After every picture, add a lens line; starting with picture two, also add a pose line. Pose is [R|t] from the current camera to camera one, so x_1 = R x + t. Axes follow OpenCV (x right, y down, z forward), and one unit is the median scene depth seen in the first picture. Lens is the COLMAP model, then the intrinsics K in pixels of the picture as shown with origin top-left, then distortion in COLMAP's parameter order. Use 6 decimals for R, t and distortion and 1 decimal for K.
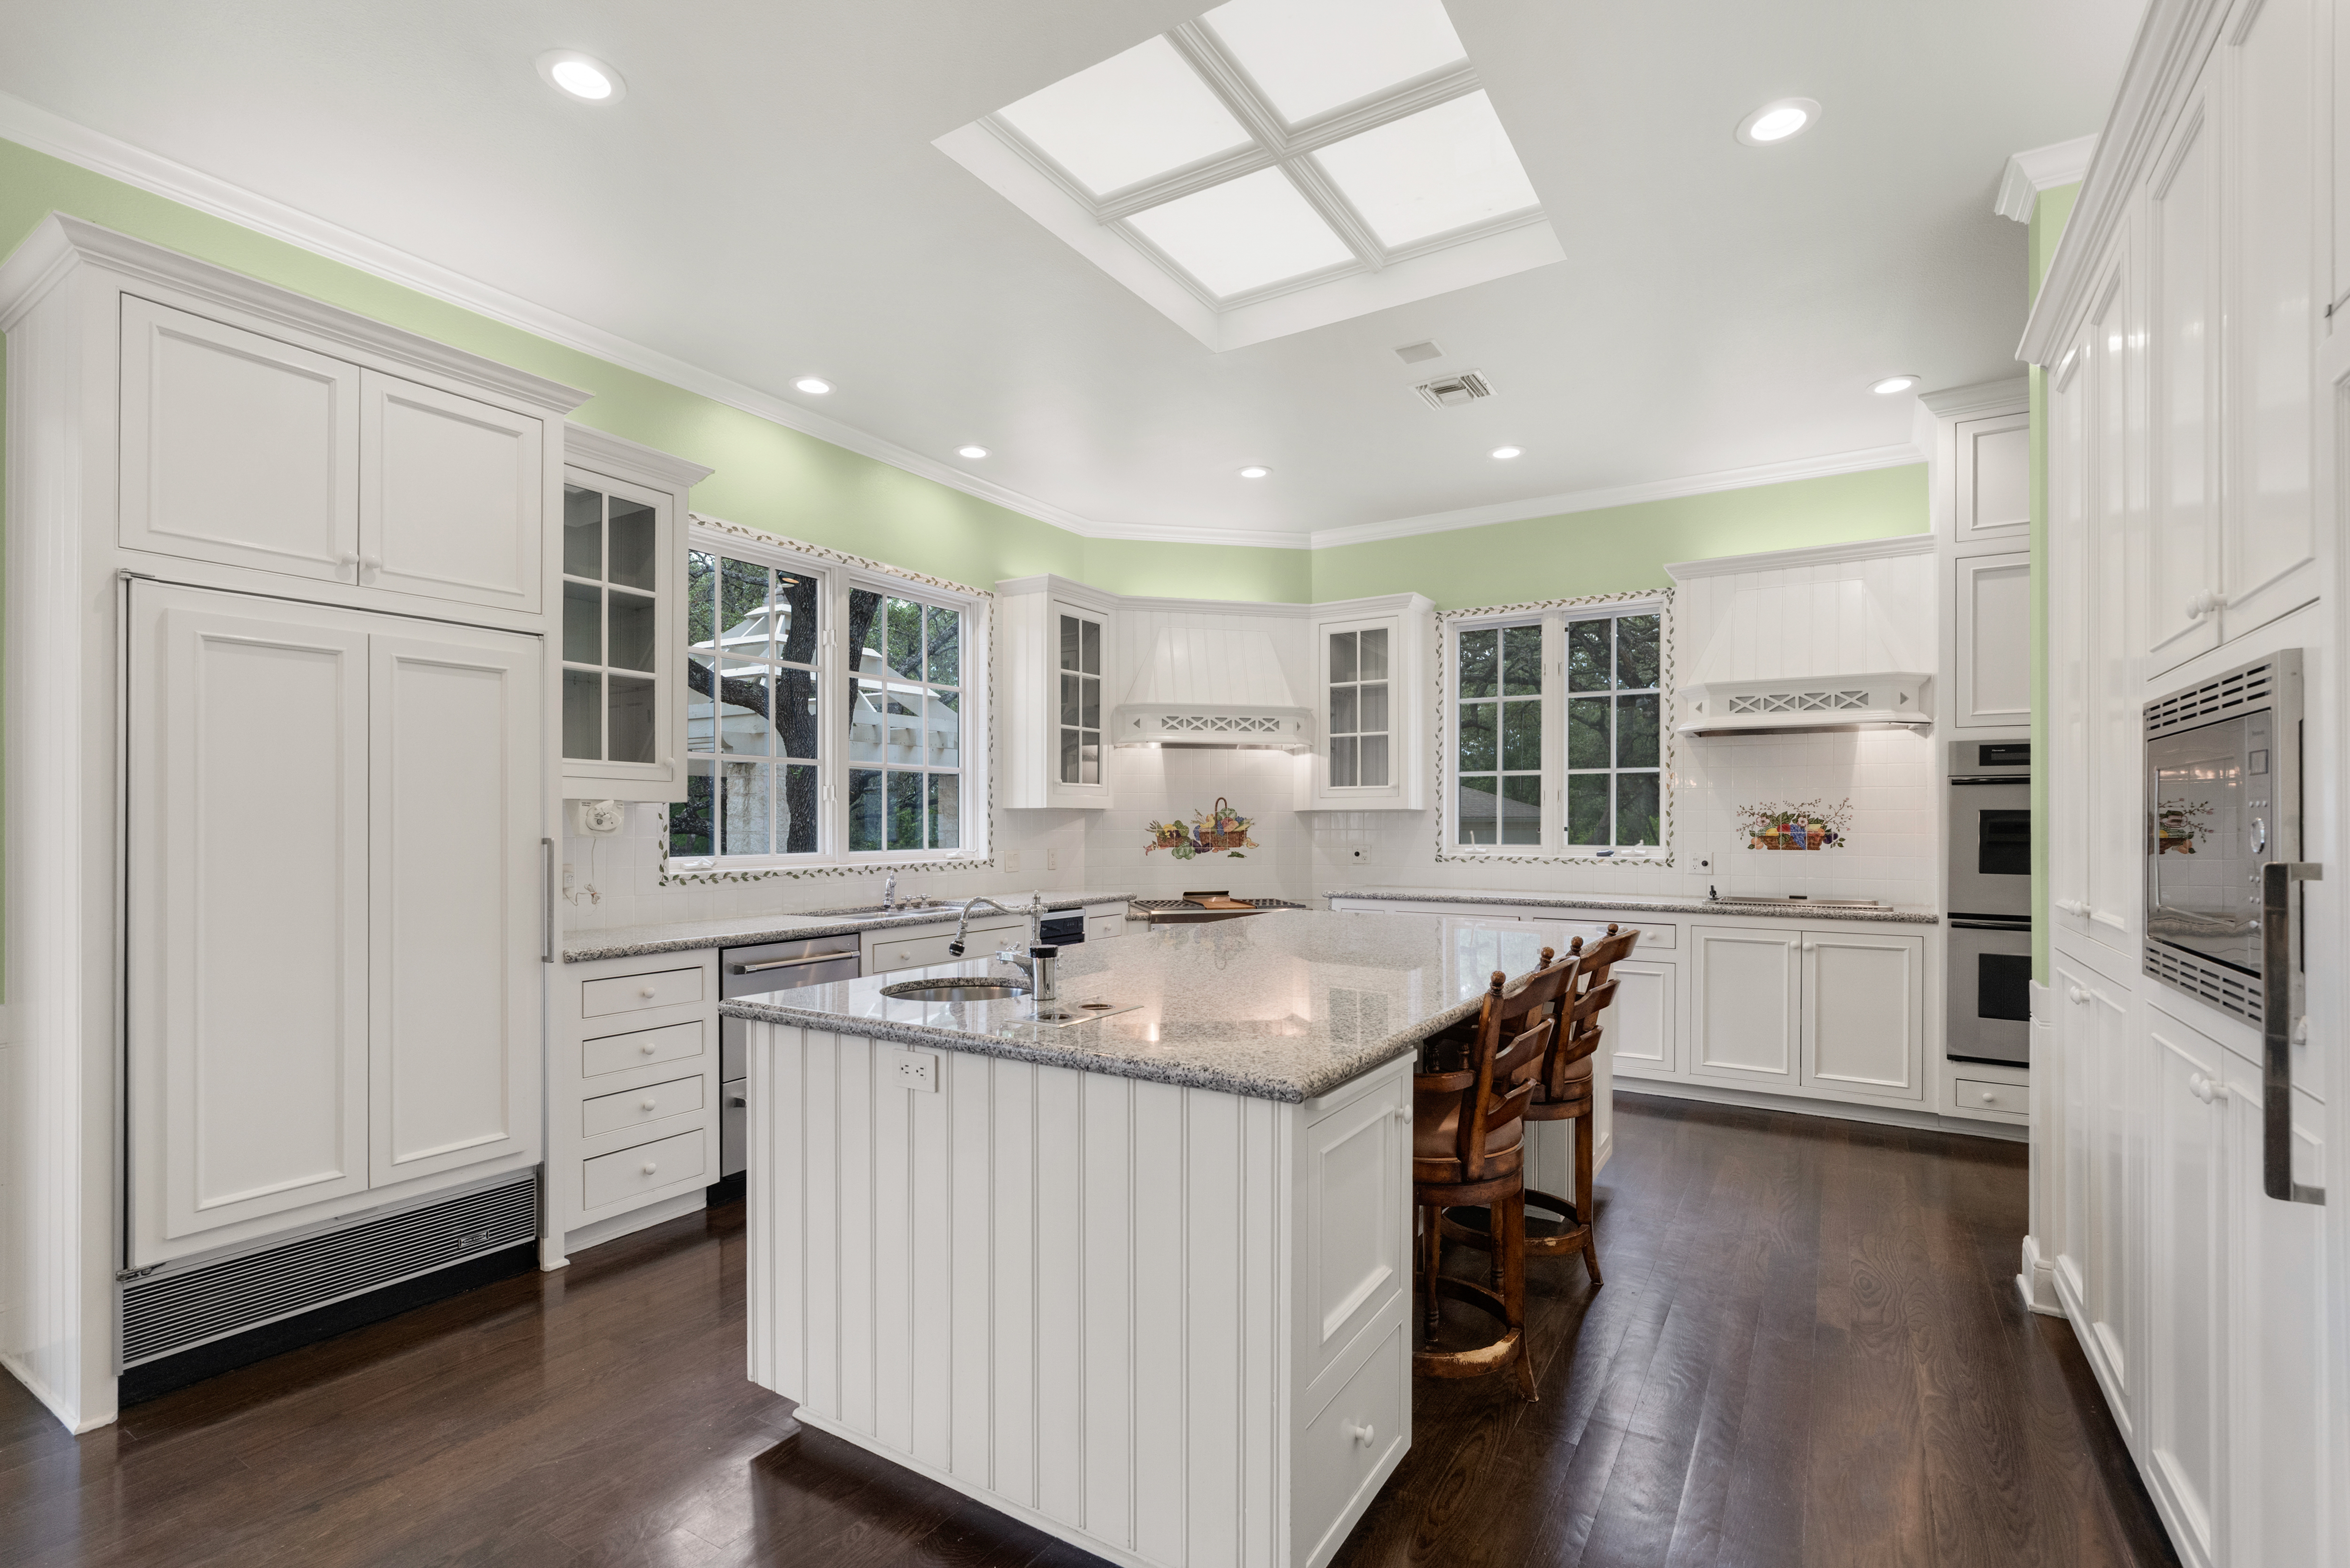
lens RADIAL K [[1066.1, 0, 1174.9], [0, 1066.1, 821.8], [0, 0, 1]] dist [-0.011120, 0.006659]
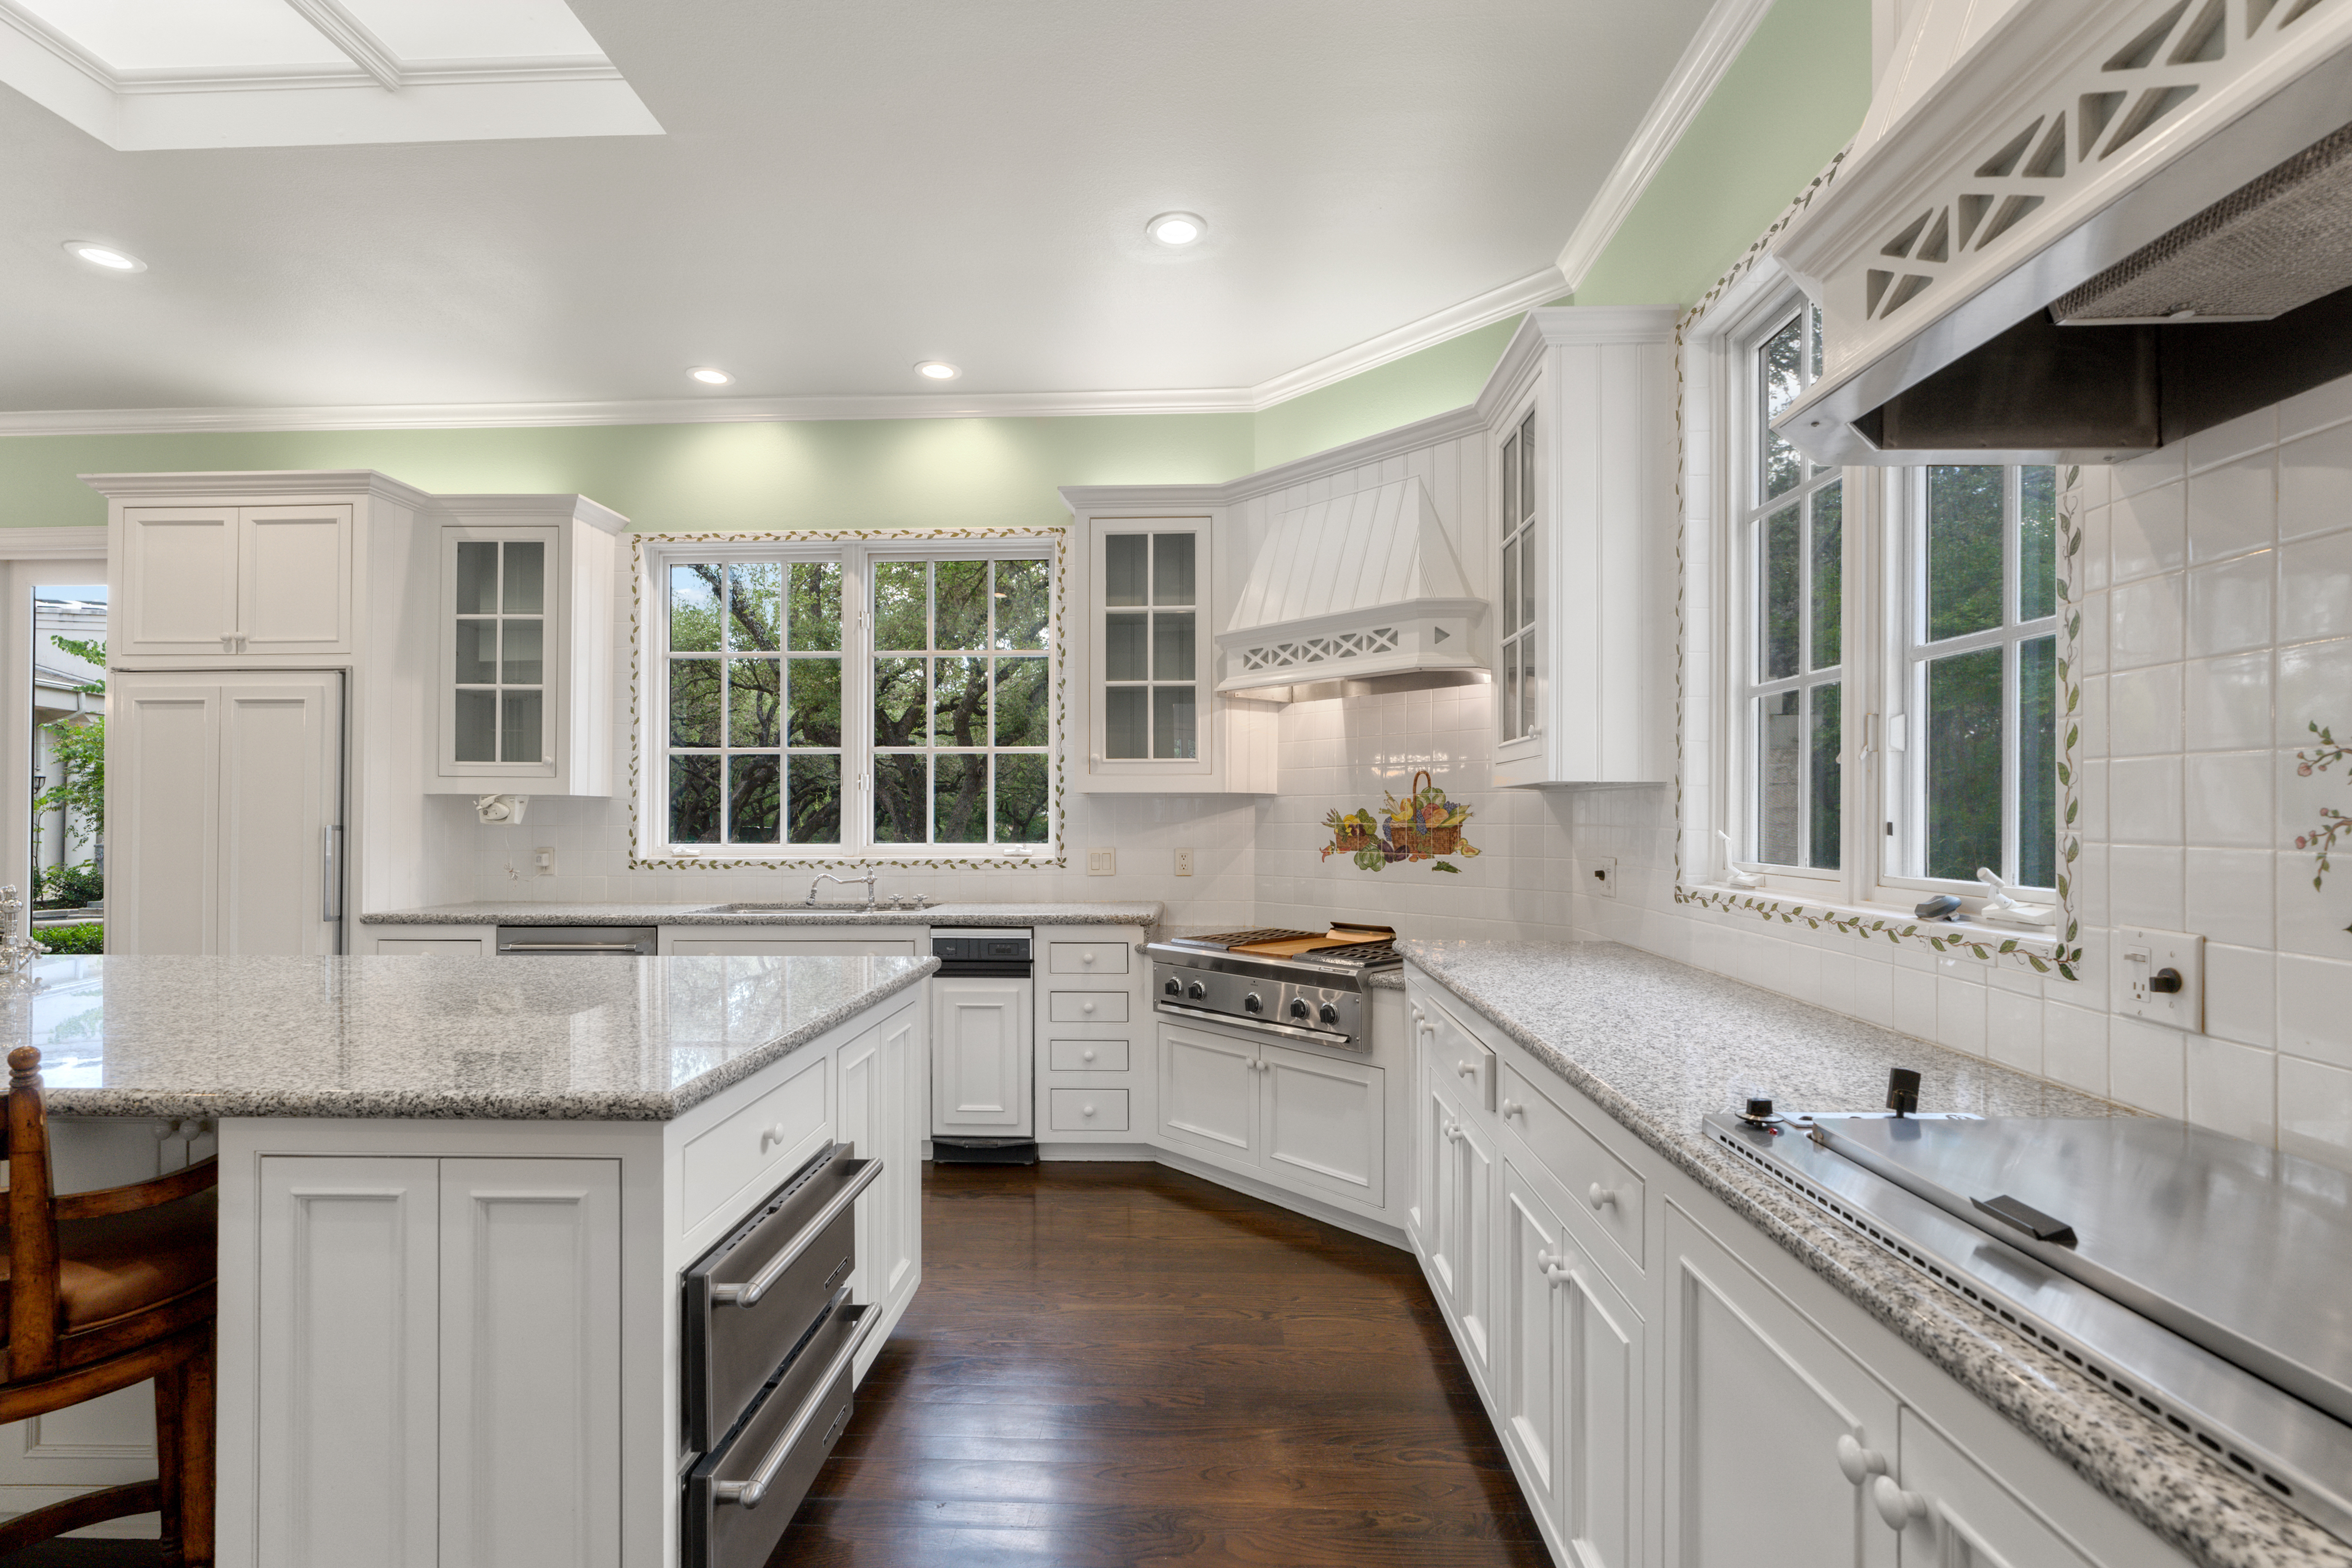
lens RADIAL K [[1066.8, 0, 1184.1], [0, 1066.8, 802.4], [0, 0, 1]] dist [-0.011120, 0.006659]
pose [[0.506198, -0.009448, -0.862365, 0.675730], [0.002391, 0.999952, -0.009552, 0.001134], [0.862414, 0.002774, 0.506196, 0.800000]]
